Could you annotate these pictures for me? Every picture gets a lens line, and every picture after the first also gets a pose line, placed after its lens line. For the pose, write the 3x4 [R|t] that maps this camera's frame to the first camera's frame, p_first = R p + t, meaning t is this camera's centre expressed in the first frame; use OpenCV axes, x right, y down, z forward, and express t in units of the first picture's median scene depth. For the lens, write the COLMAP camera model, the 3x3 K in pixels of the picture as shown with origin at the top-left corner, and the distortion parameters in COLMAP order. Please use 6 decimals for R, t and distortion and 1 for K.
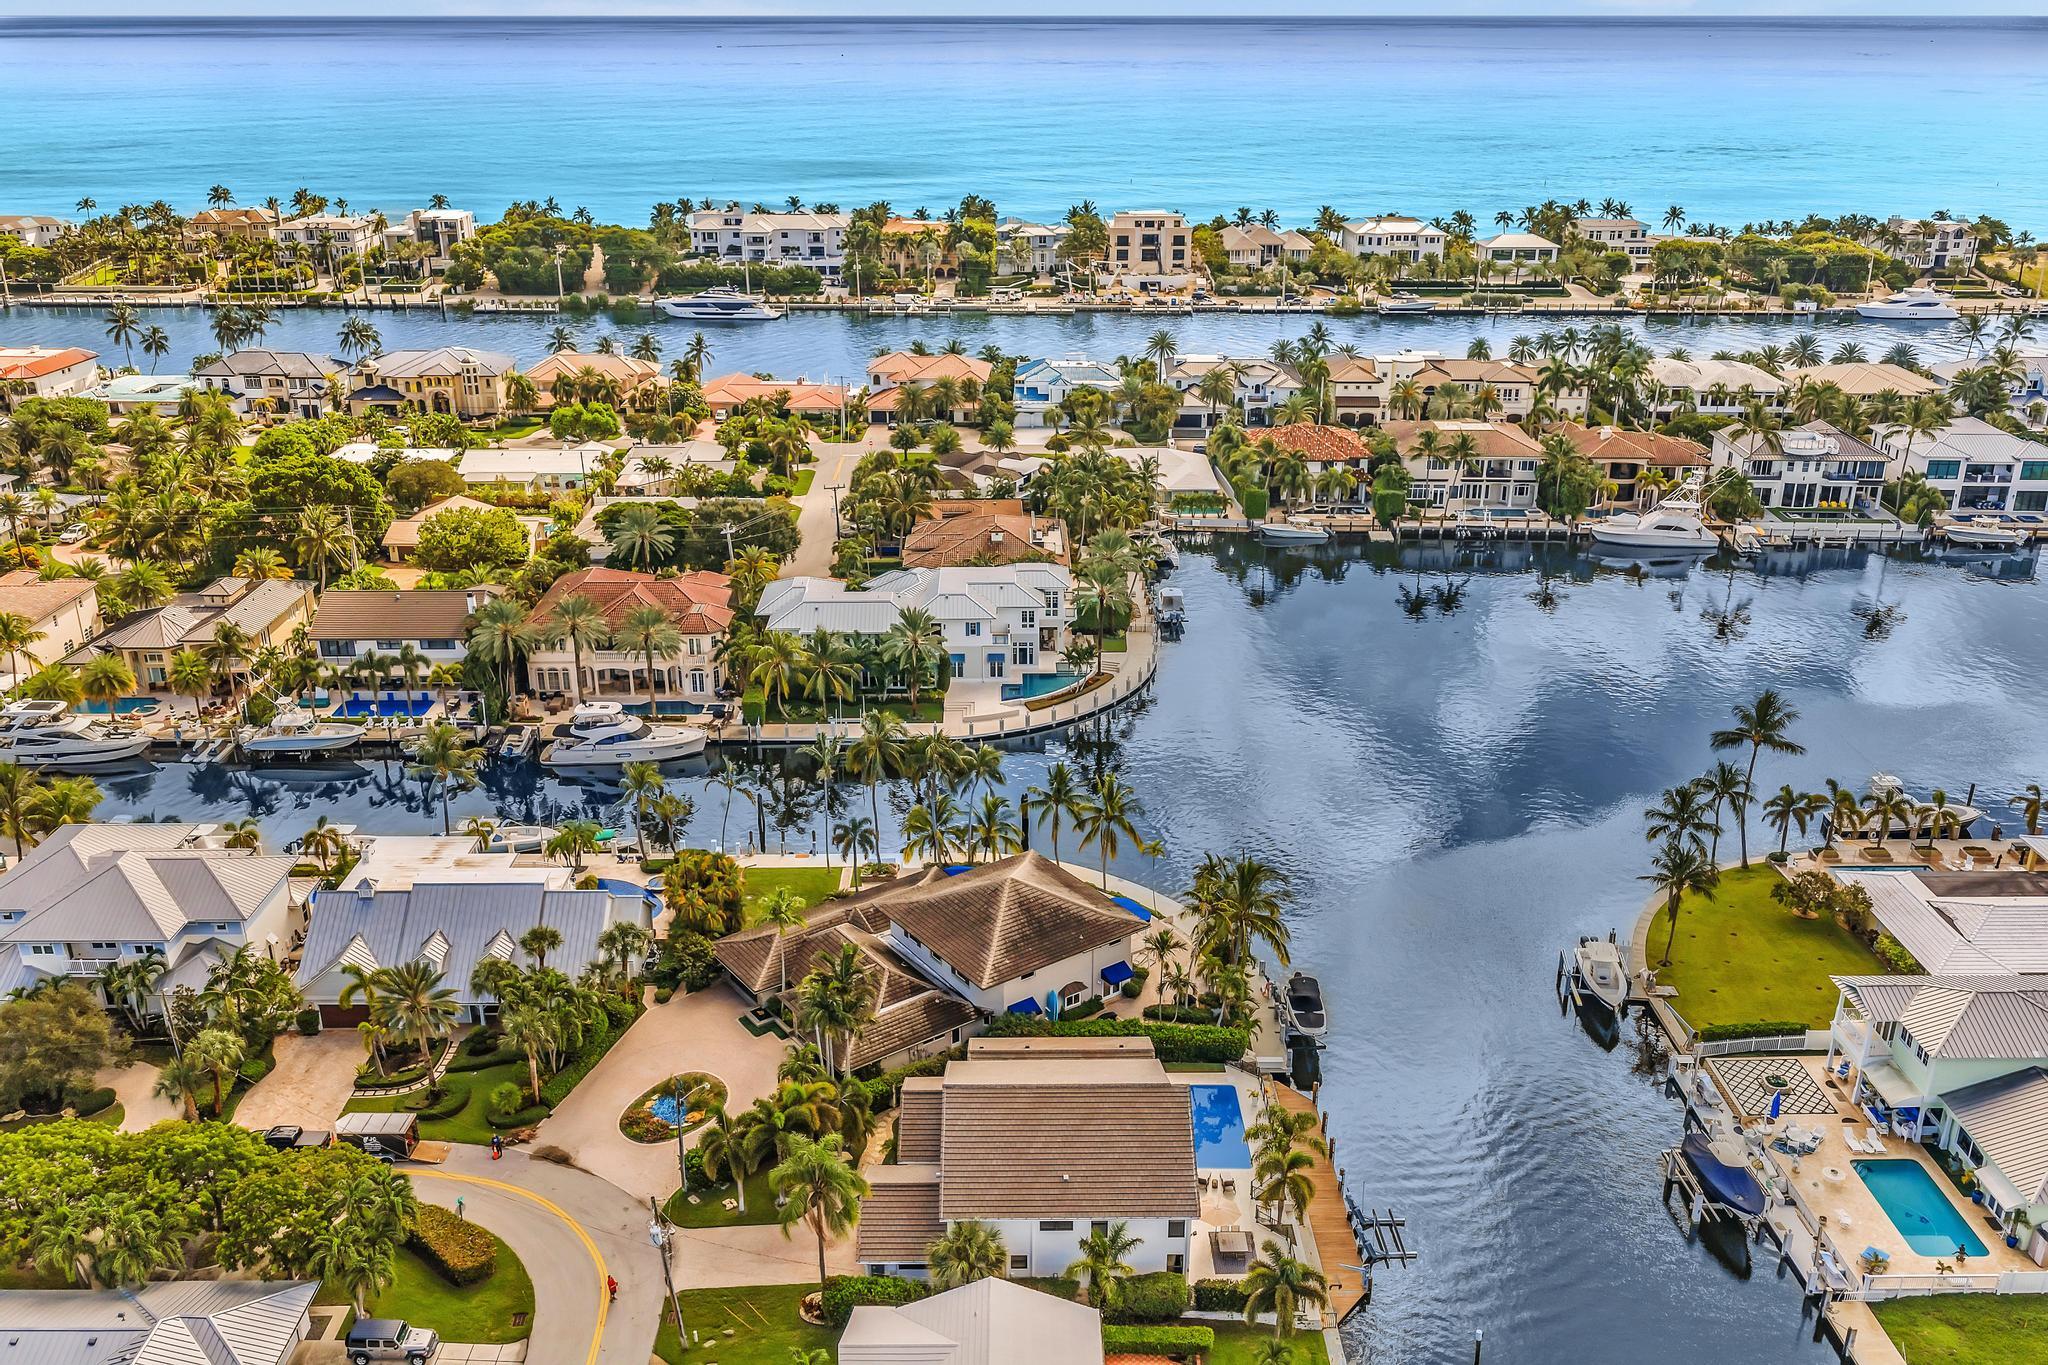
lens RADIAL K [[1710.7, 0, 1025.8], [0, 1710.7, 649.9], [0, 0, 1]] dist [-0.007040, 0.014122]
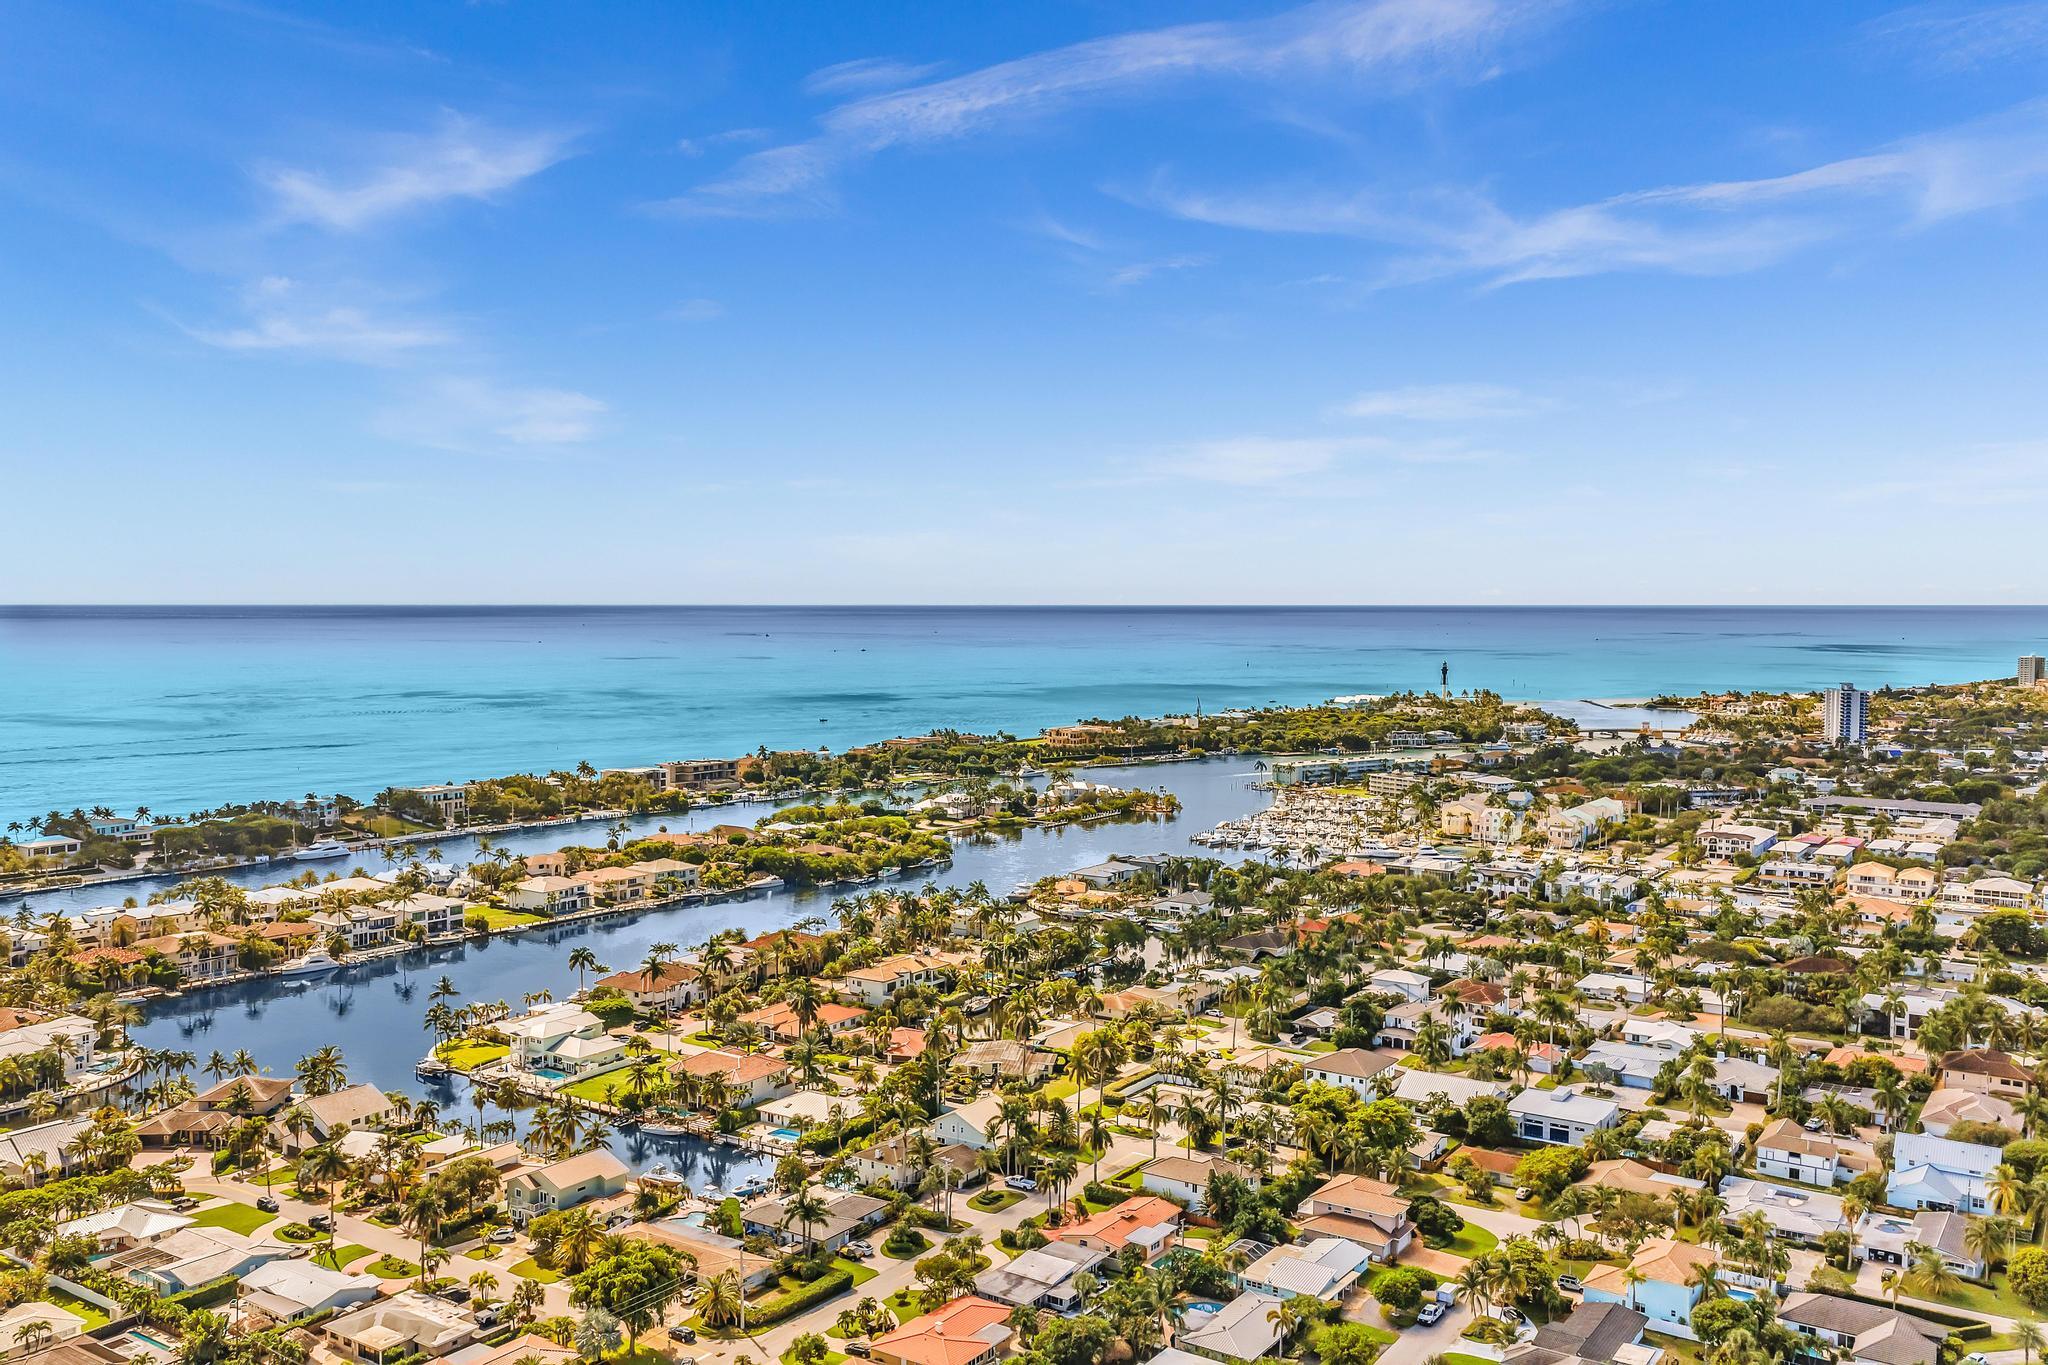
lens RADIAL K [[1697.4, 0, 1029.2], [0, 1697.4, 677.2], [0, 0, 1]] dist [0.015026, -0.018463]
pose [[0.564533, -0.034779, 0.824678, -0.453965], [0.283912, 0.946331, -0.154442, 0.091531], [-0.775046, 0.321323, 0.544109, -0.494566]]
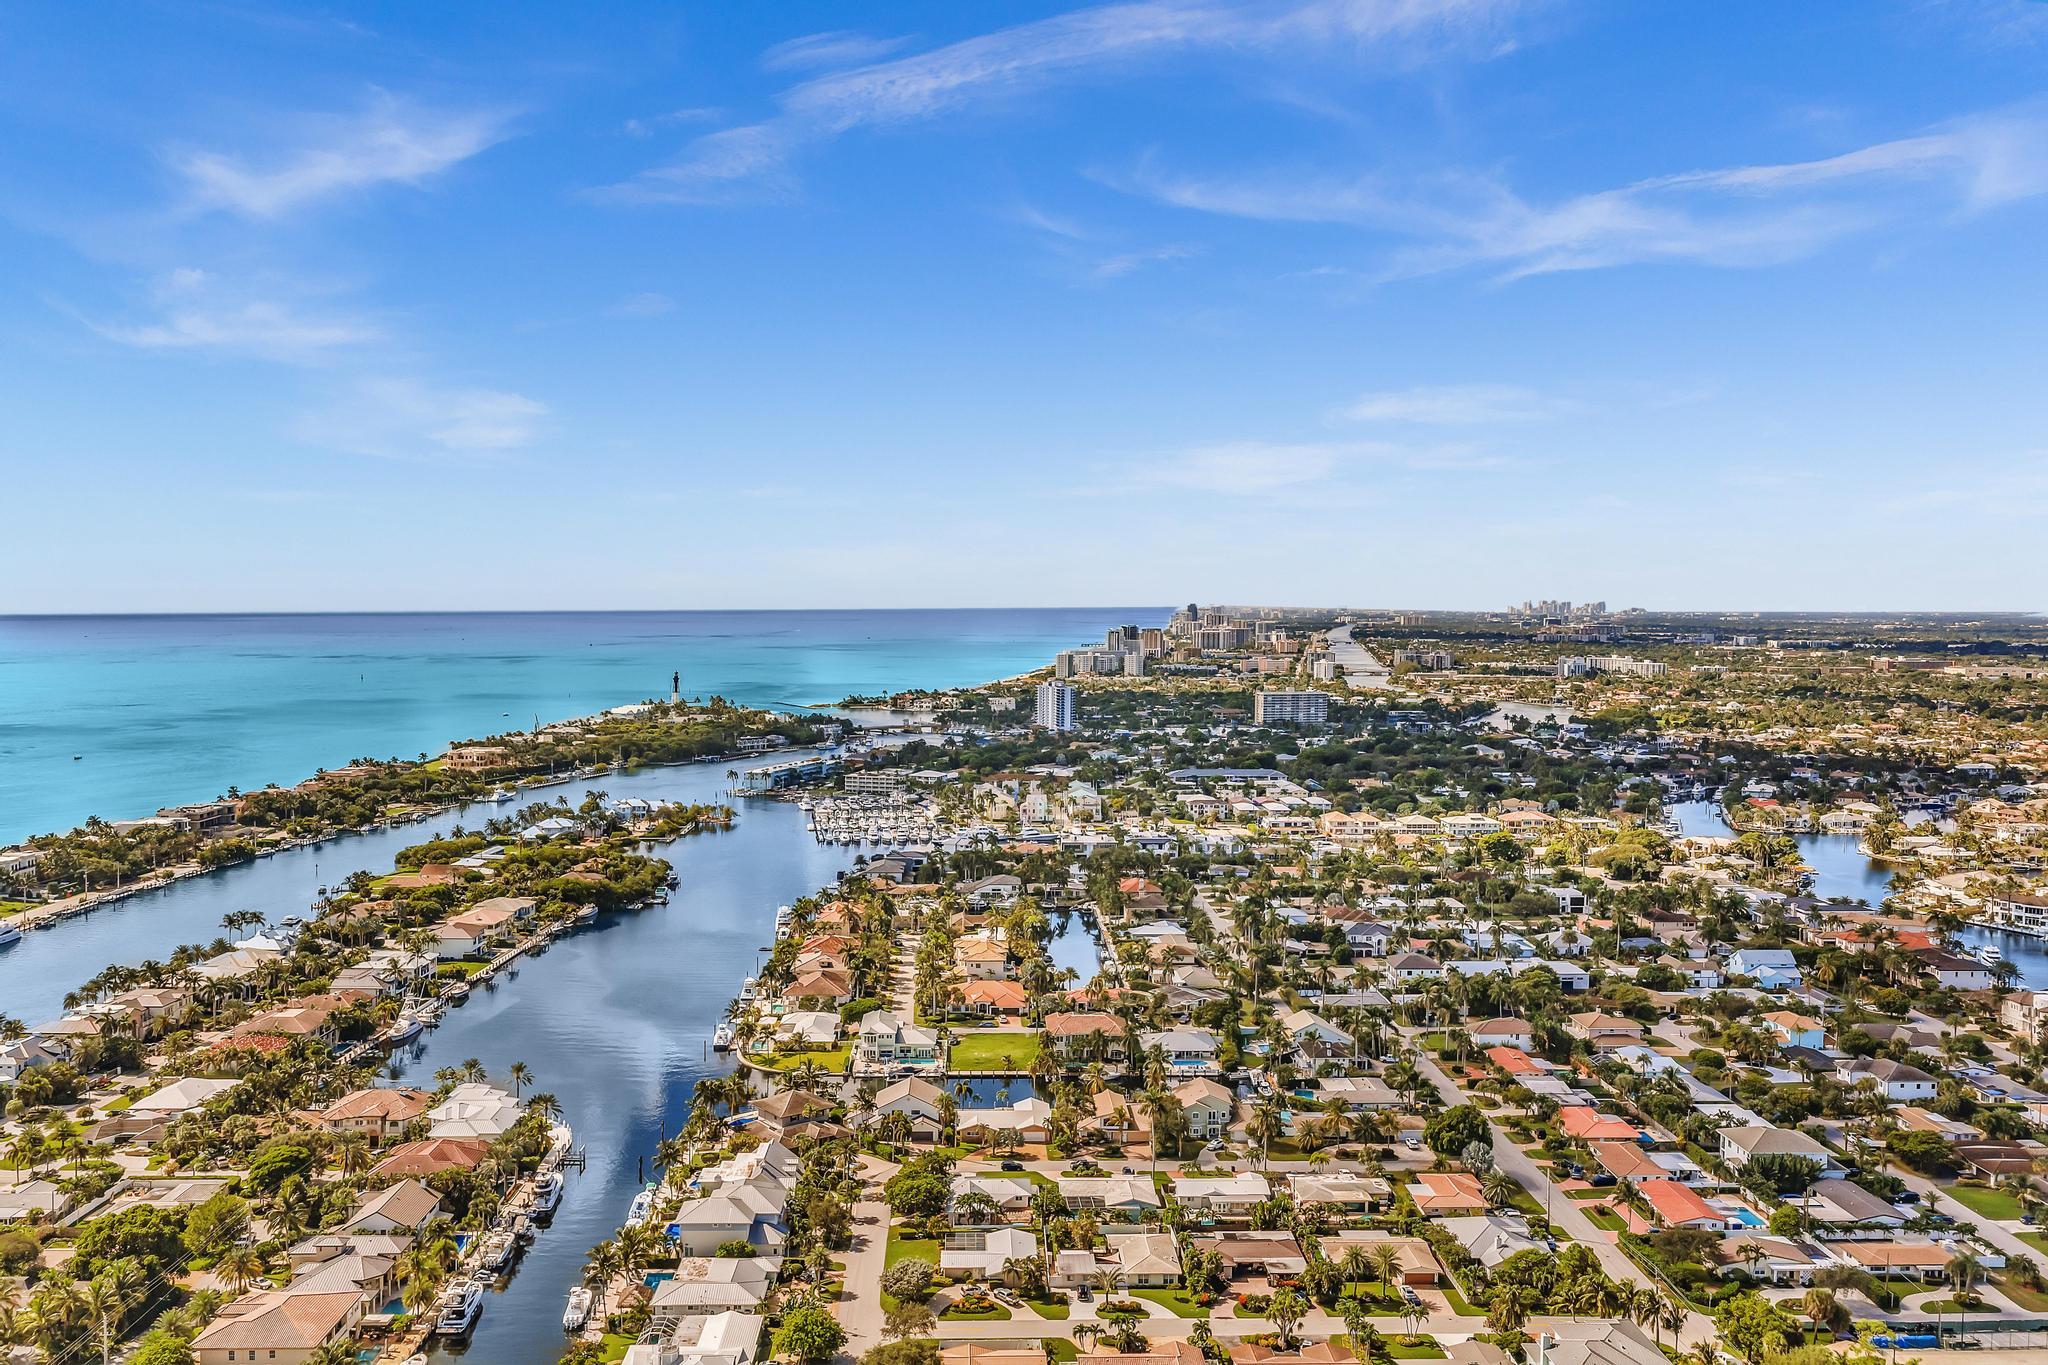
lens RADIAL K [[1699.9, 0, 994.9], [0, 1699.9, 647.2], [0, 0, 1]] dist [0.013517, -0.015043]
pose [[-0.004191, -0.025412, 0.999668, -0.901727], [0.349876, 0.936455, 0.025272, -0.165996], [-0.936787, 0.349866, 0.004967, 0.109795]]
